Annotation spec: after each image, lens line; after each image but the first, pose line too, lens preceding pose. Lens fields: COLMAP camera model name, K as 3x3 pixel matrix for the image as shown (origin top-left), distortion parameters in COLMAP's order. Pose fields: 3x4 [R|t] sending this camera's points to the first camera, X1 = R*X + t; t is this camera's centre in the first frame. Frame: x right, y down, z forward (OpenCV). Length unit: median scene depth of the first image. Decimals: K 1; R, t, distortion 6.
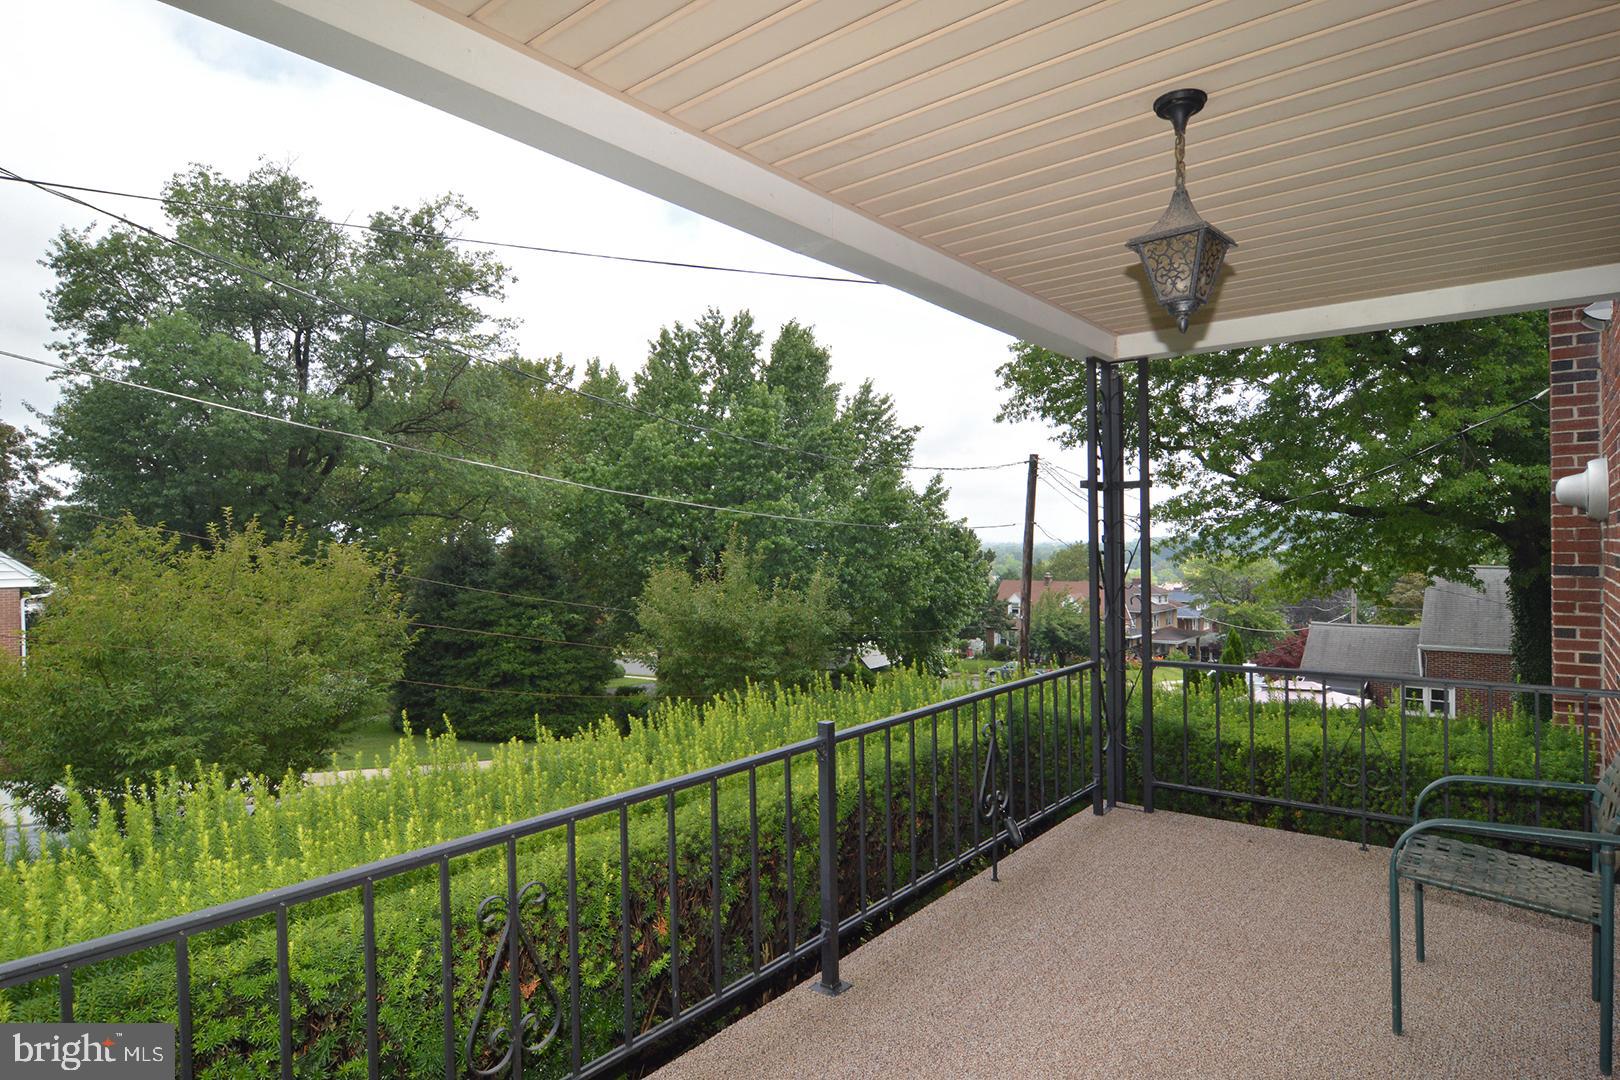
lens RADIAL K [[880.2, 0, 814.3], [0, 880.2, 542.7], [0, 0, 1]] dist [0.001413, -0.018171]
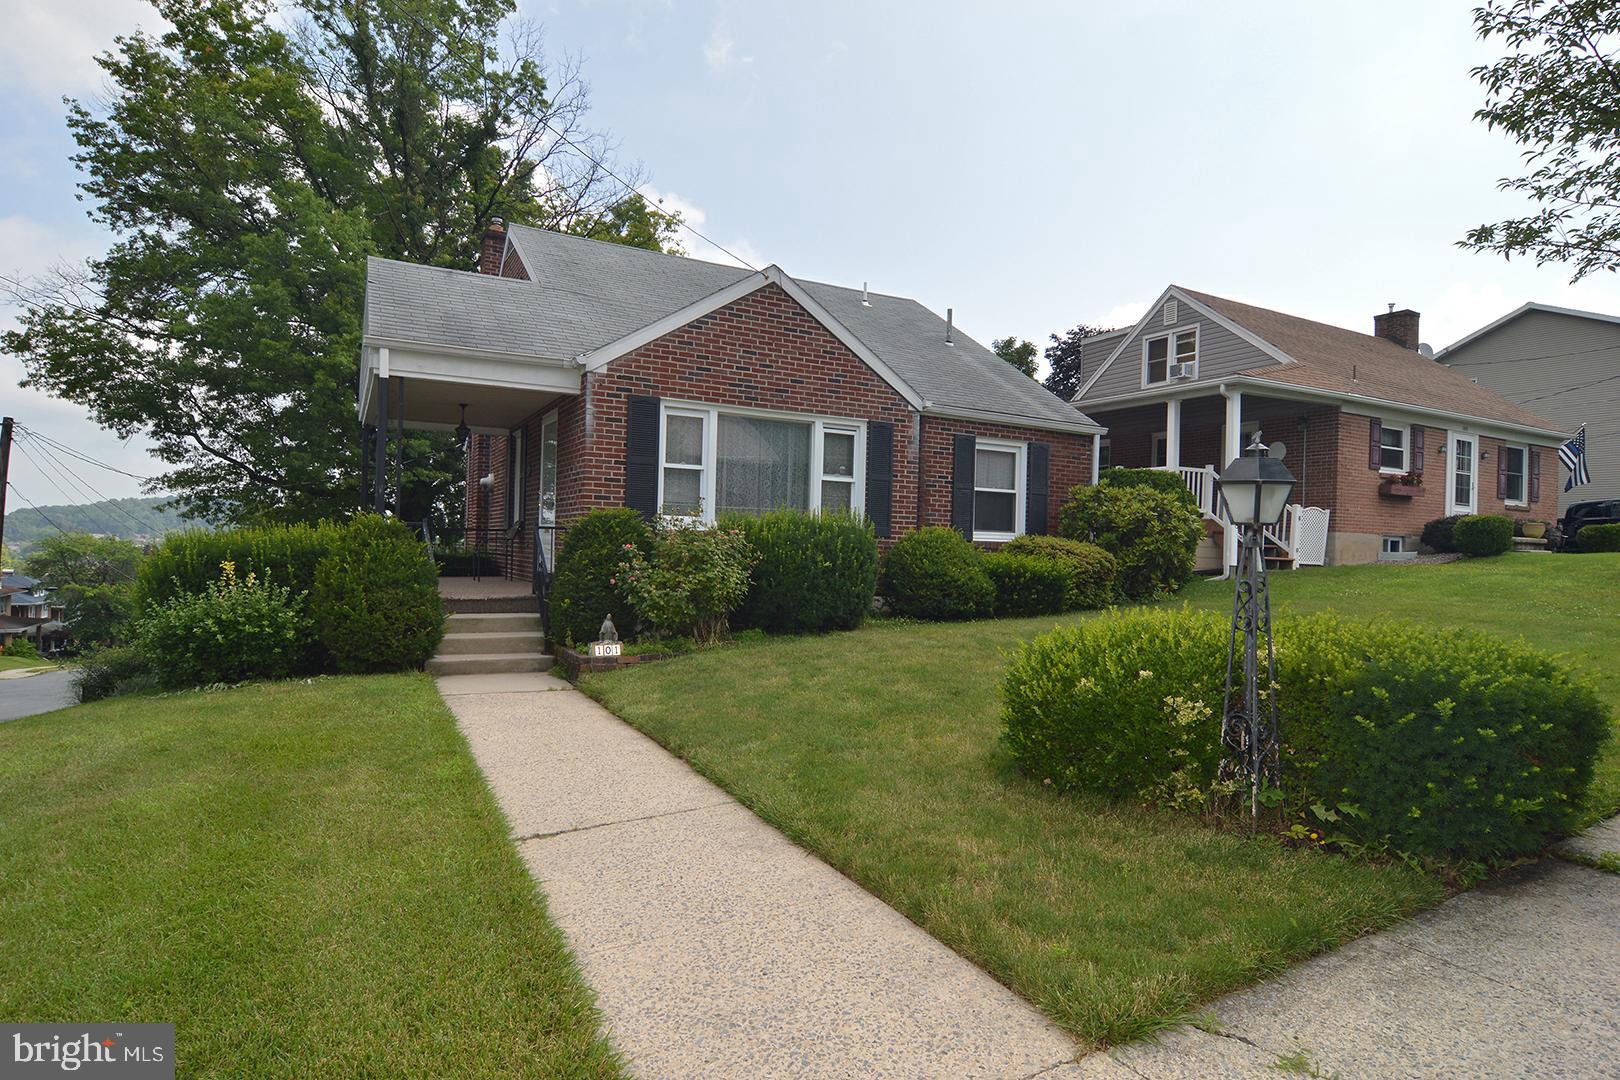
lens RADIAL K [[880.2, 0, 814.3], [0, 880.2, 542.7], [0, 0, 1]] dist [0.001413, -0.018171]
pose [[0.378386, 0.022088, 0.925384, -0.216221], [-0.029699, 0.999490, -0.011713, 0.021729], [-0.925171, -0.023051, 0.378849, -0.177337]]
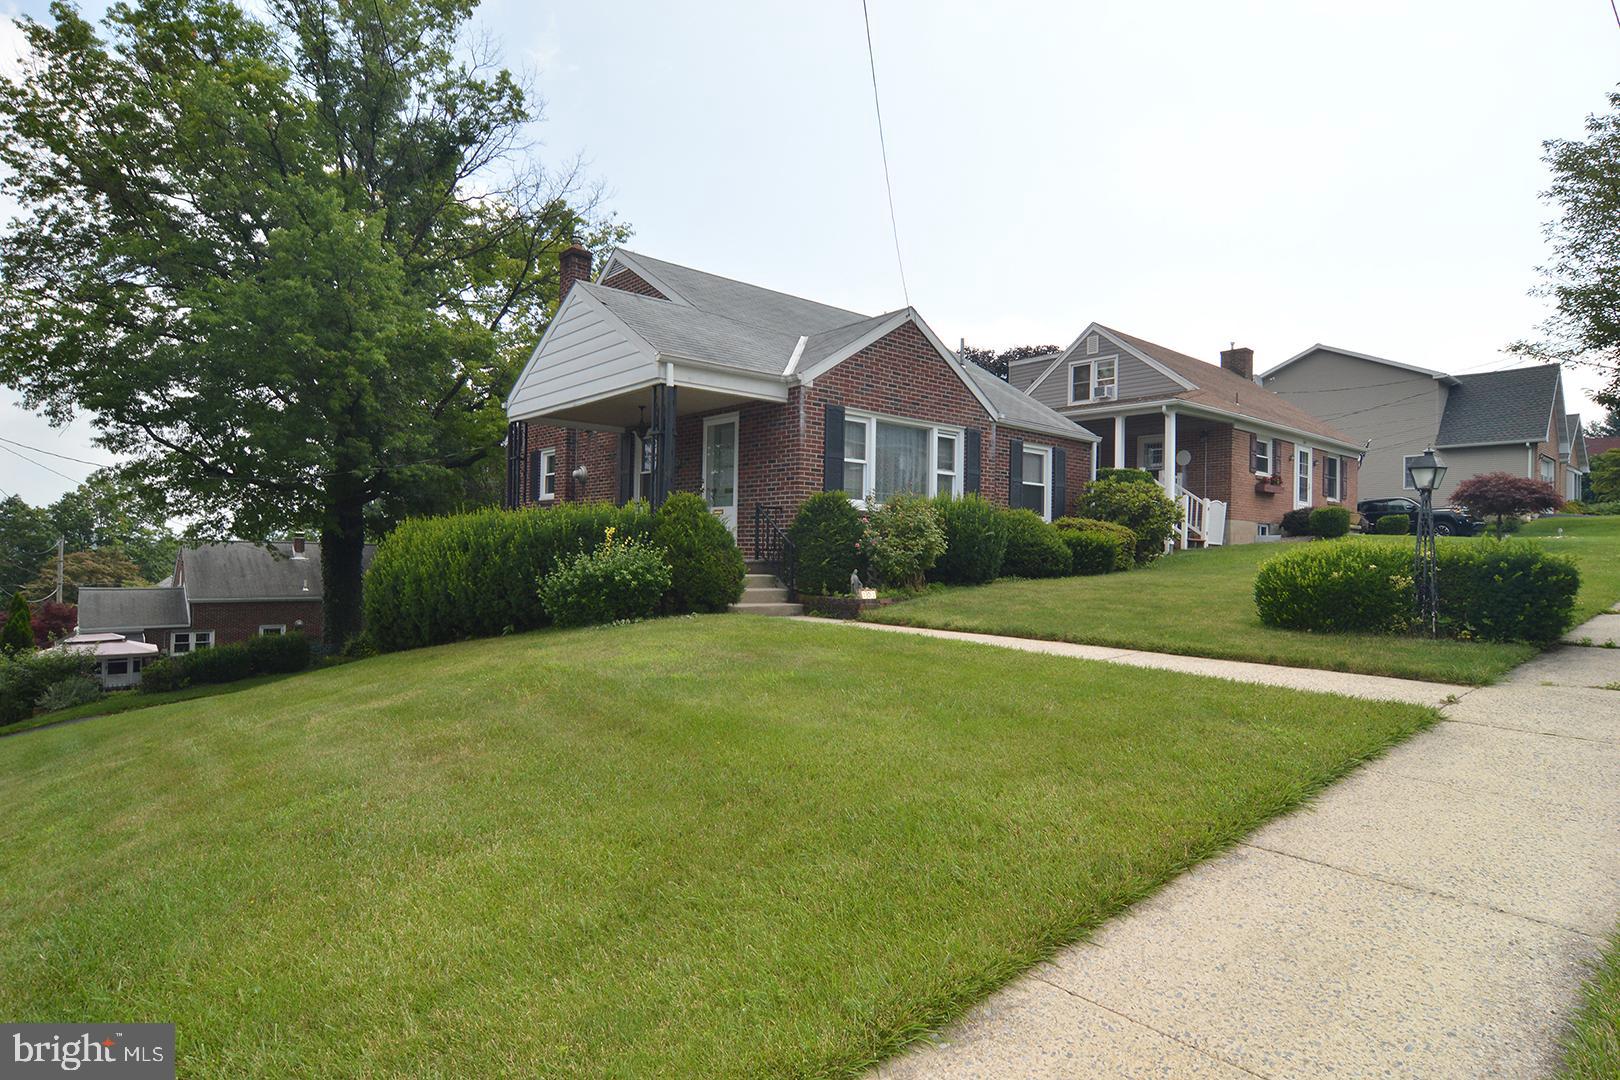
lens RADIAL K [[881.5, 0, 816.3], [0, 881.5, 540.3], [0, 0, 1]] dist [-0.005069, -0.011905]
pose [[0.168601, 0.026776, 0.985321, -0.332762], [-0.019899, 0.999520, -0.023757, 0.037158], [-0.985483, -0.015602, 0.169053, -0.075692]]
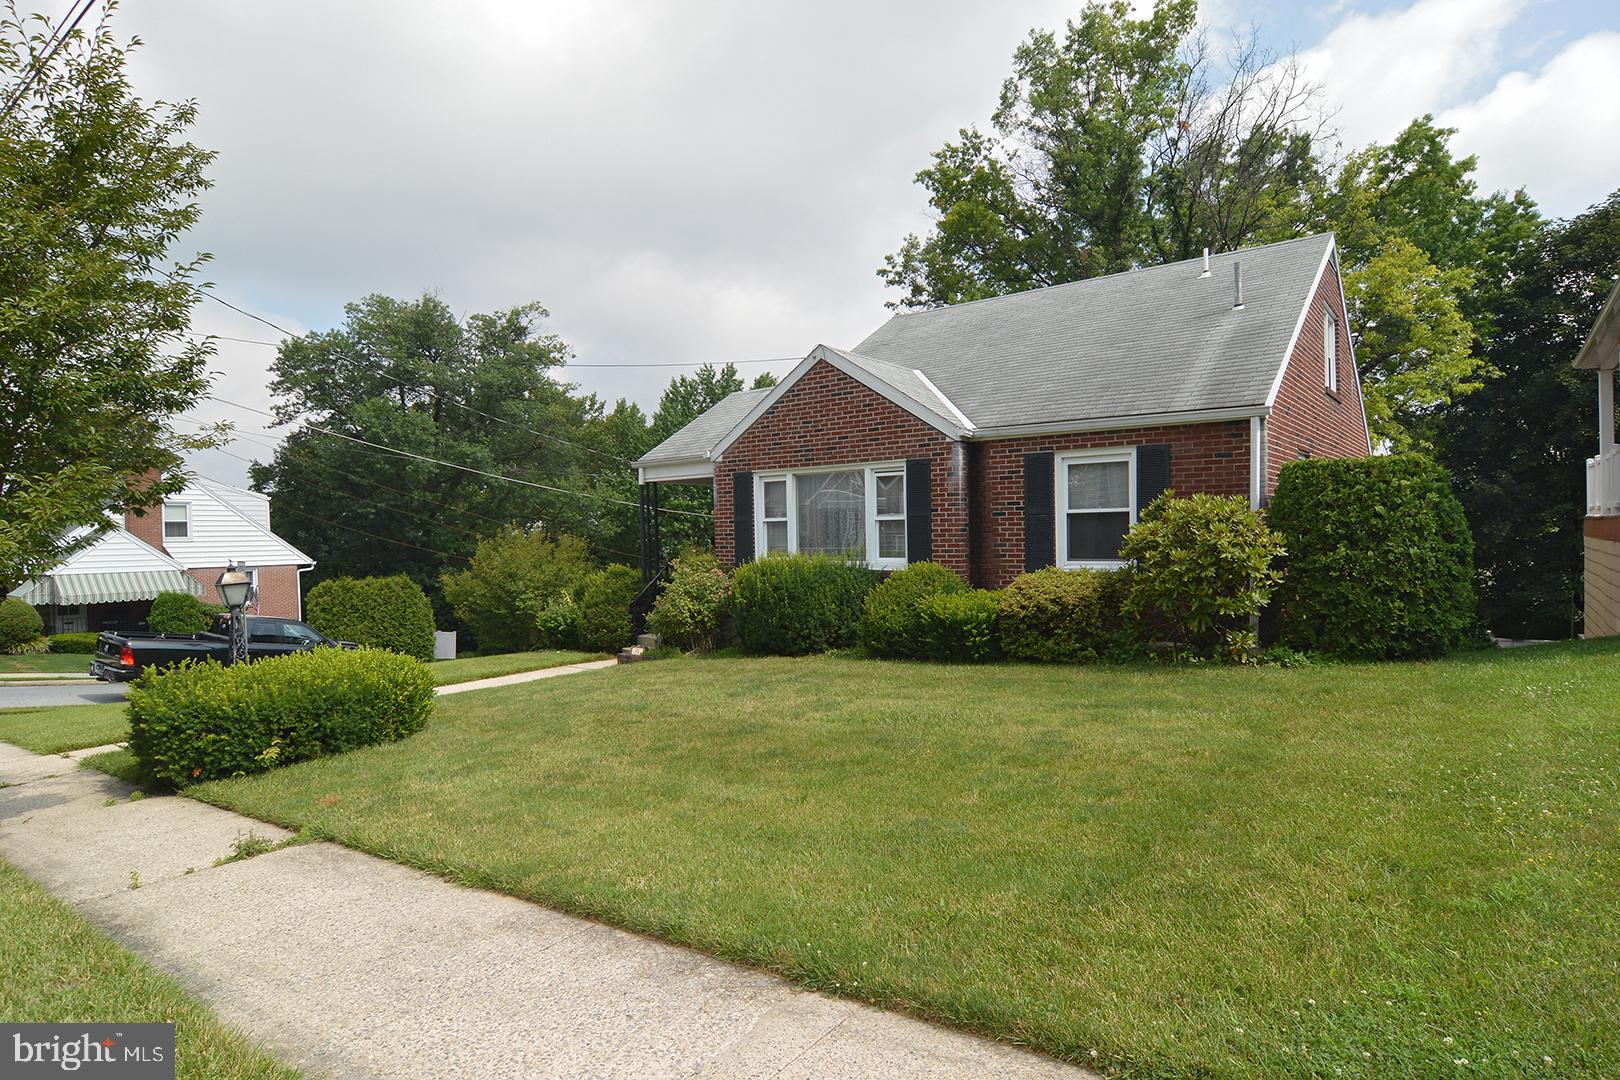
lens RADIAL K [[880.2, 0, 814.3], [0, 880.2, 542.7], [0, 0, 1]] dist [0.001413, -0.018171]
pose [[0.999929, -0.011539, 0.003050, 0.047579], [0.011494, 0.999829, 0.014478, -0.000630], [-0.003217, -0.014442, 0.999891, -0.405665]]
